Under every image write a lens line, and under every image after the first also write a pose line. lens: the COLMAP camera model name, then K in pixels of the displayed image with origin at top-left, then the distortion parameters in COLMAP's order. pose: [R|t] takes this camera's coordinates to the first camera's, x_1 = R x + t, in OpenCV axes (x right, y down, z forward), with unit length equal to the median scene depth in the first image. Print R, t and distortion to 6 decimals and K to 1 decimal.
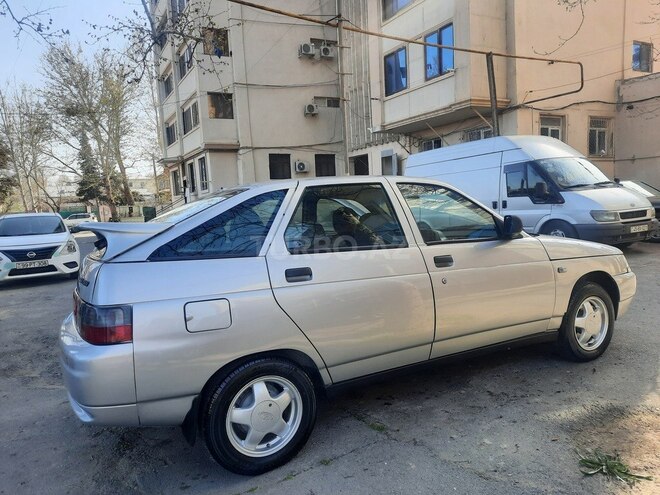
lens RADIAL K [[475.6, 0, 331.1], [0, 475.6, 244.8], [0, 0, 1]] dist [0.062720, -0.053054]
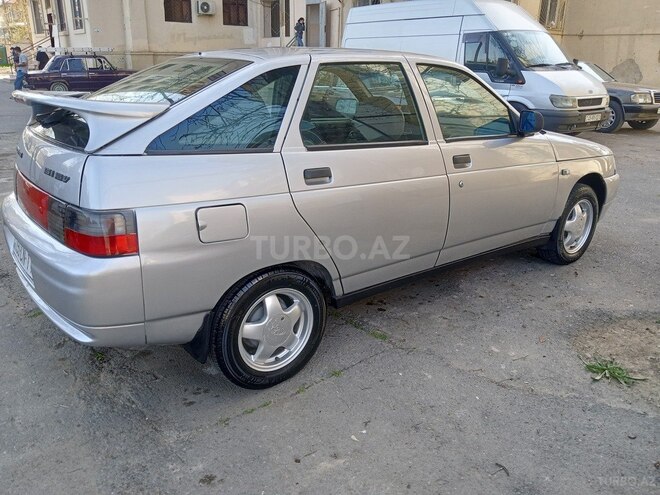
lens RADIAL K [[536.2, 0, 330.0], [0, 536.2, 247.5], [0, 0, 1]] dist [0.047303, -0.108156]
pose [[0.984543, 0.013516, 0.174618, -0.207387], [-0.055798, 0.969272, 0.239579, -0.042562], [-0.166014, -0.245619, 0.955045, 0.045972]]
